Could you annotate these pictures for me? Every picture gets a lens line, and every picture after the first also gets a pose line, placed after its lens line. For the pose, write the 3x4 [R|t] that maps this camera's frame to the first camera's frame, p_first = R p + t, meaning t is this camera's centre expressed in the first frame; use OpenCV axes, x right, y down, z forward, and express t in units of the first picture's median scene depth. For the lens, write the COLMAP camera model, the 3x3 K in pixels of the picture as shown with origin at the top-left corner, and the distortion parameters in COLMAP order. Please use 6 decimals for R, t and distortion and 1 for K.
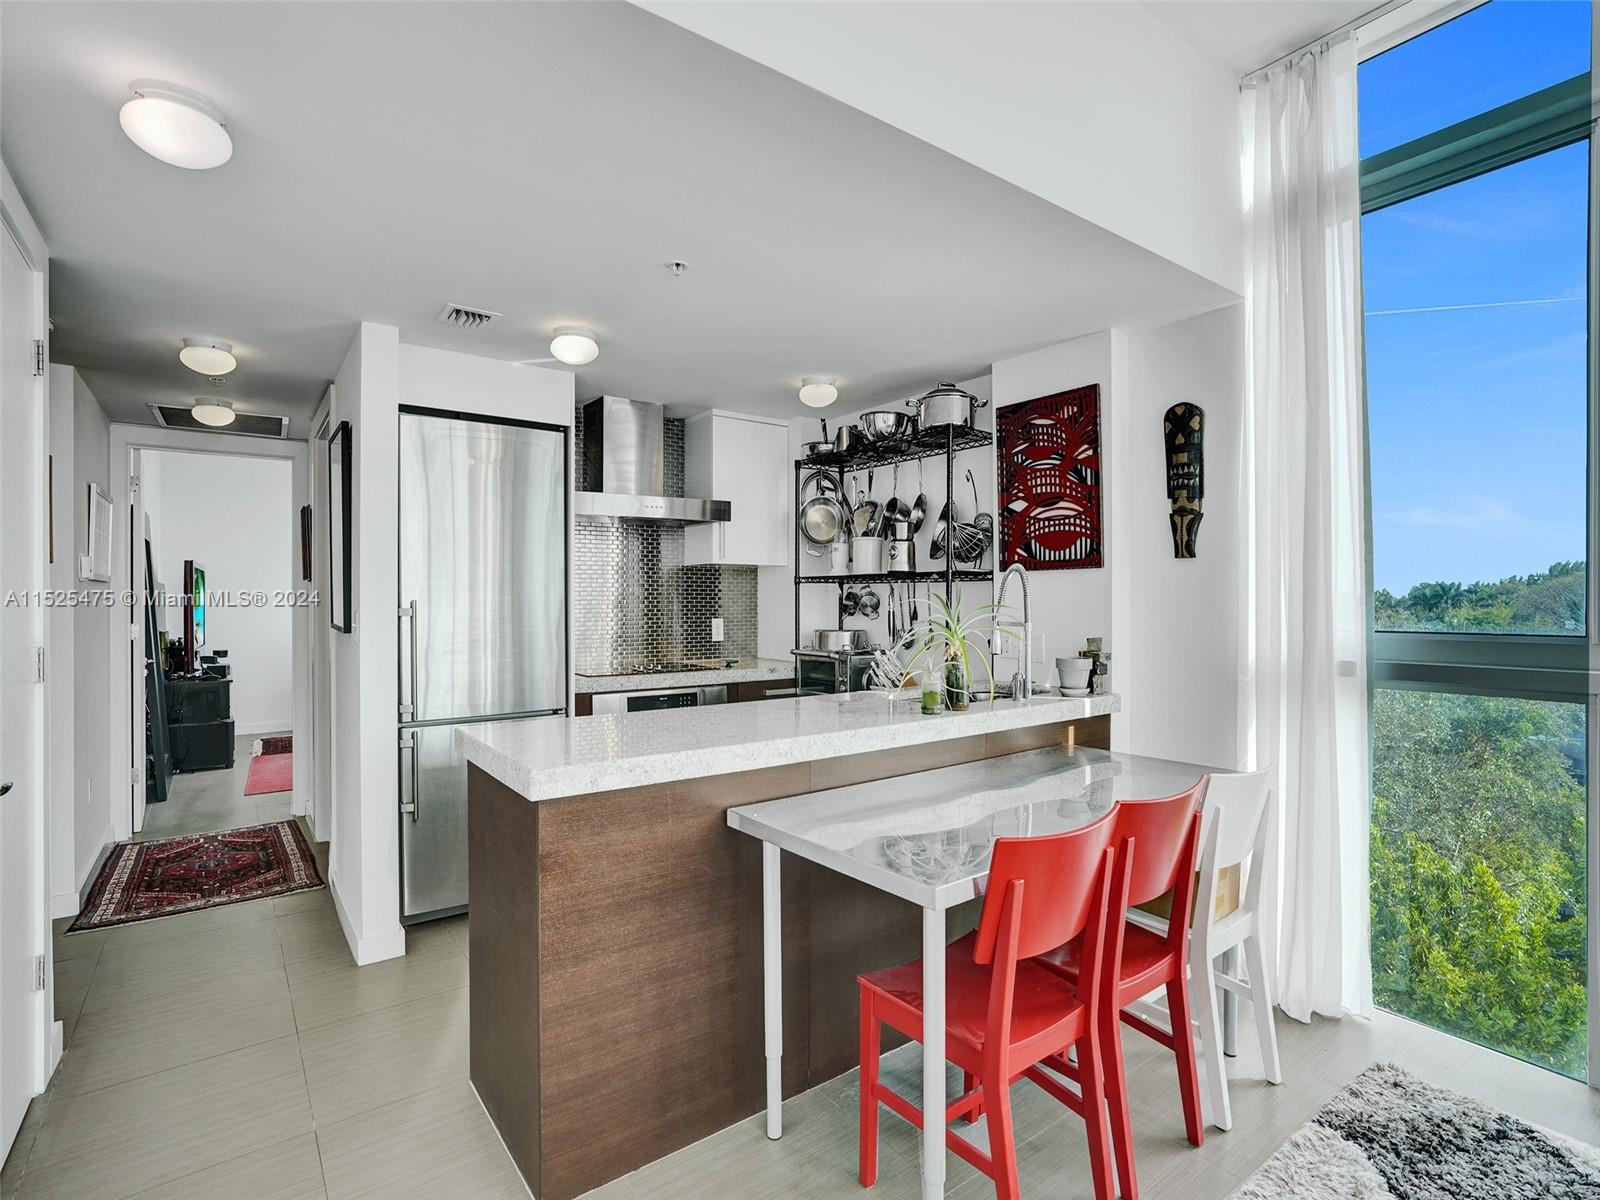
lens RADIAL K [[800.8, 0, 800.0], [0, 800.8, 600.0], [0, 0, 1]] dist [-0.051301, 0.025866]
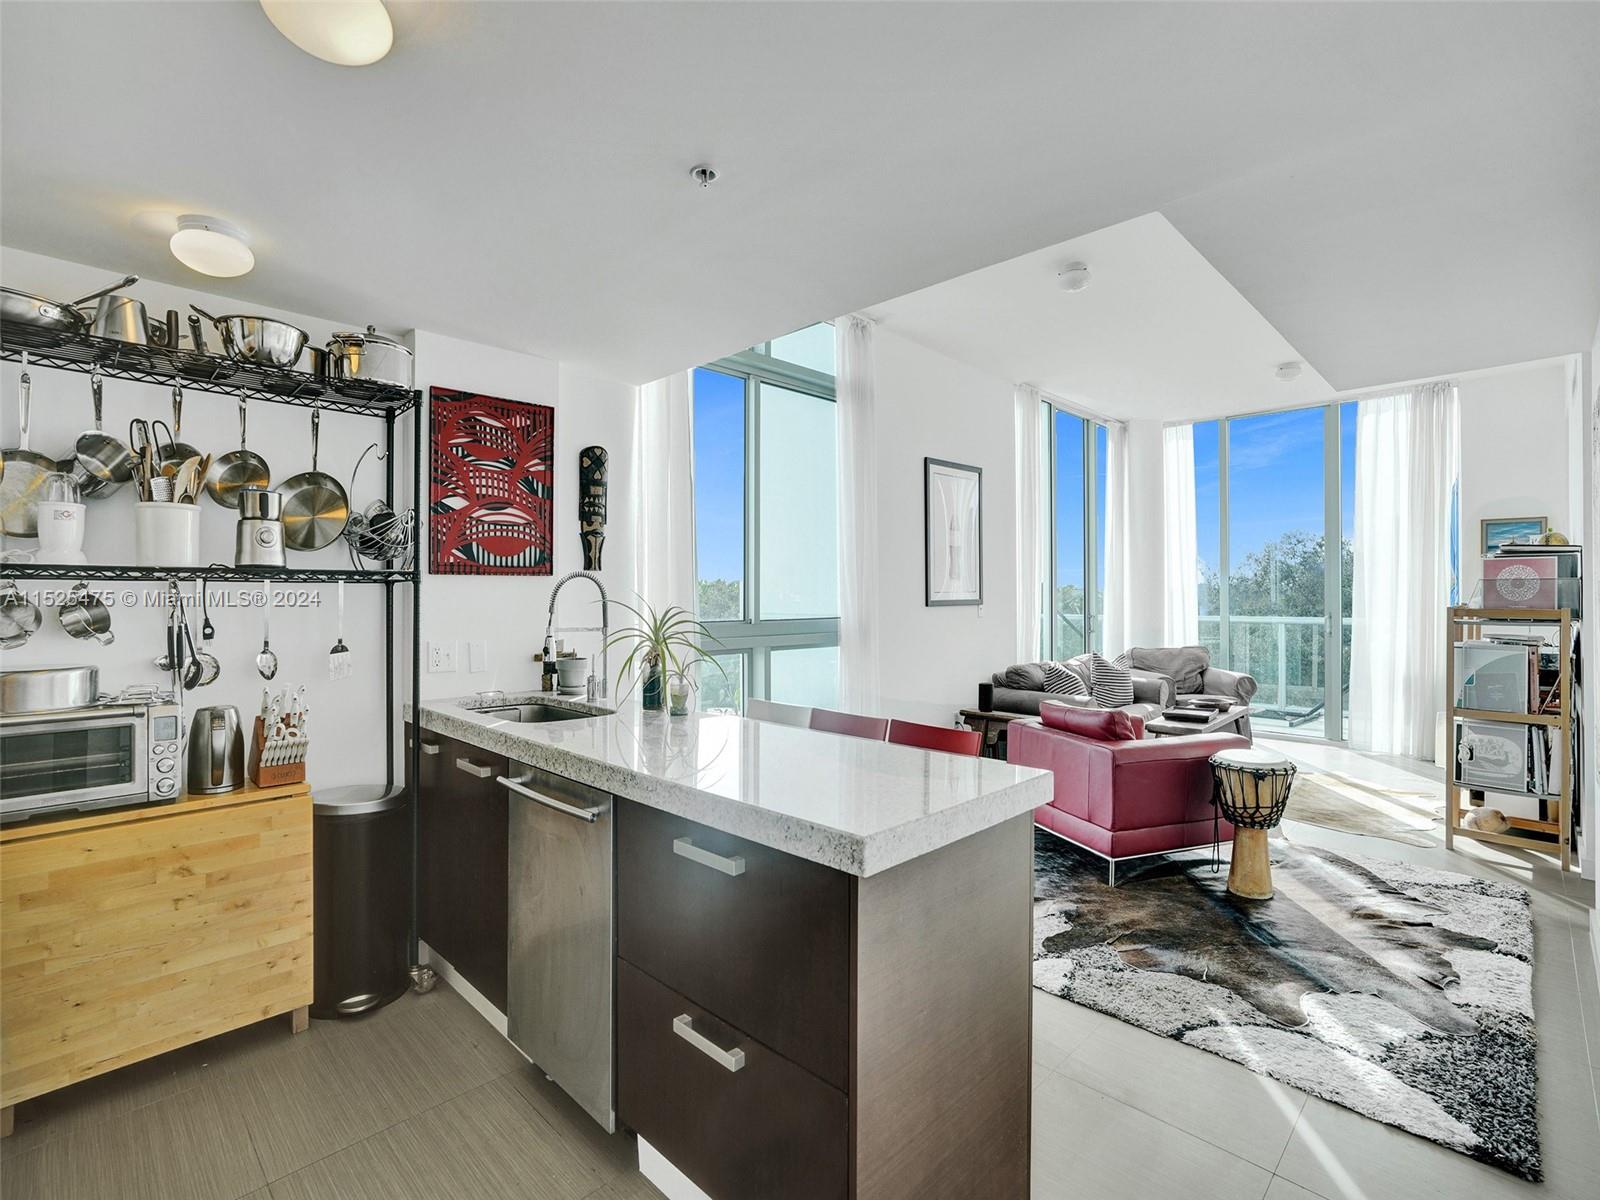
lens RADIAL K [[772.4, 0, 803.3], [0, 772.4, 593.9], [0, 0, 1]] dist [-0.051010, 0.026676]
pose [[-0.161099, 0.003981, 0.986930, -0.596588], [0.001159, 0.999992, -0.003844, -0.009519], [-0.986938, 0.000525, -0.161103, 0.687258]]
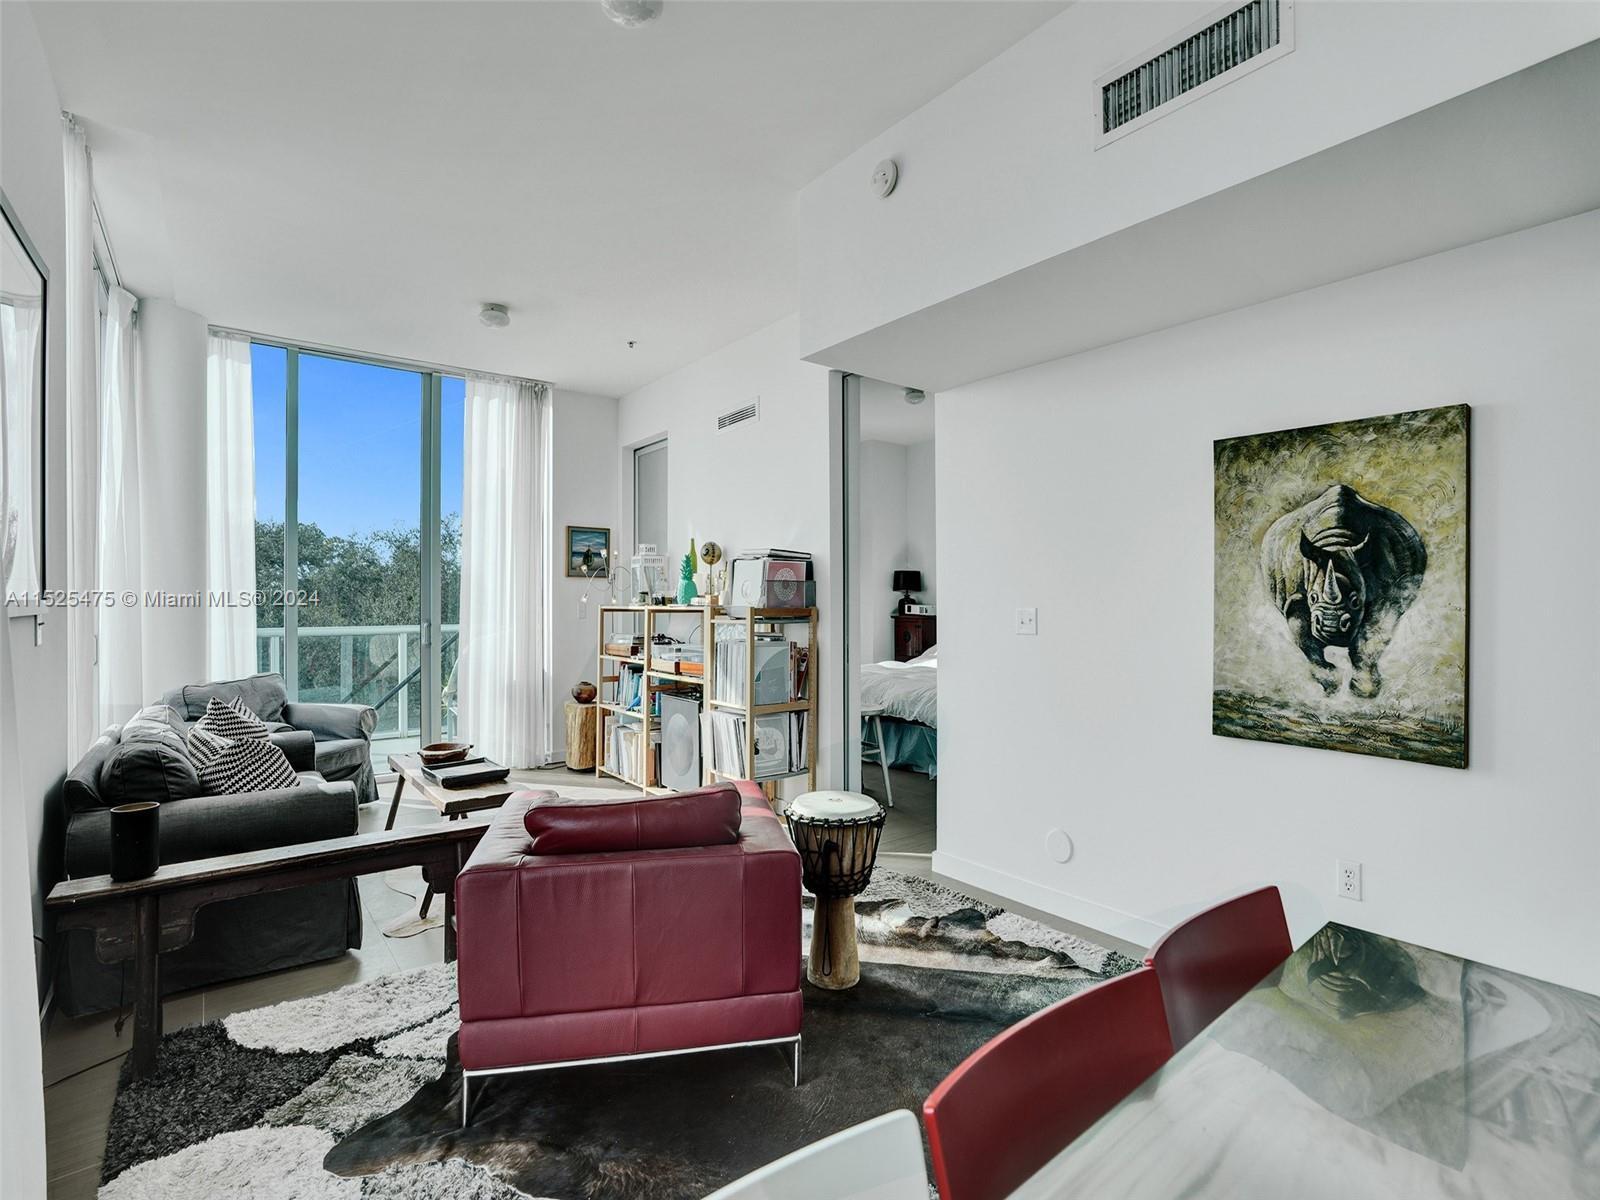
lens RADIAL K [[764.1, 0, 800.0], [0, 764.1, 600.0], [0, 0, 1]] dist [-0.061810, 0.035657]
pose [[-0.999253, 0.006932, -0.038014, 0.301009], [0.007029, 0.999972, -0.002434, -0.000225], [0.037996, -0.002699, -0.999274, 0.705370]]
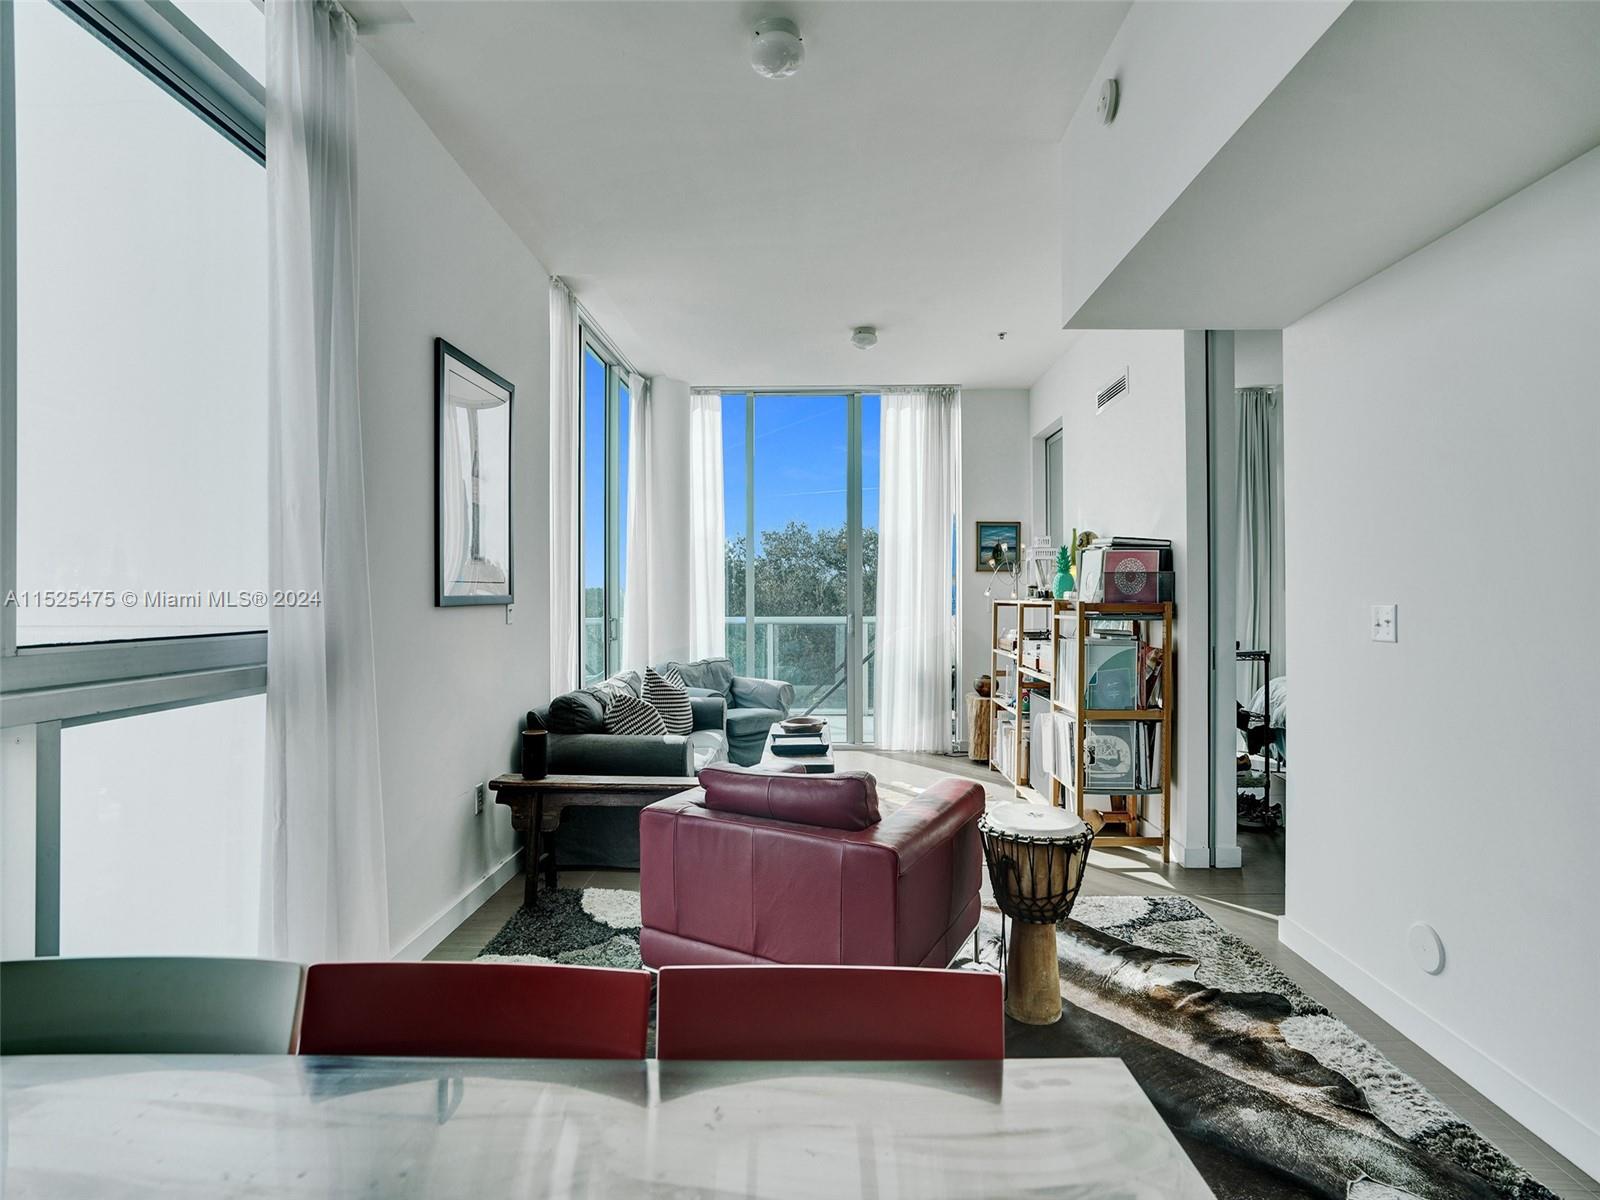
lens RADIAL K [[772.4, 0, 803.3], [0, 772.4, 593.9], [0, 0, 1]] dist [-0.051010, 0.026676]
pose [[-0.794704, 0.007607, 0.606950, 0.000892], [0.004727, 0.999969, -0.006344, 0.000983], [-0.606979, -0.002173, -0.794715, 0.631069]]
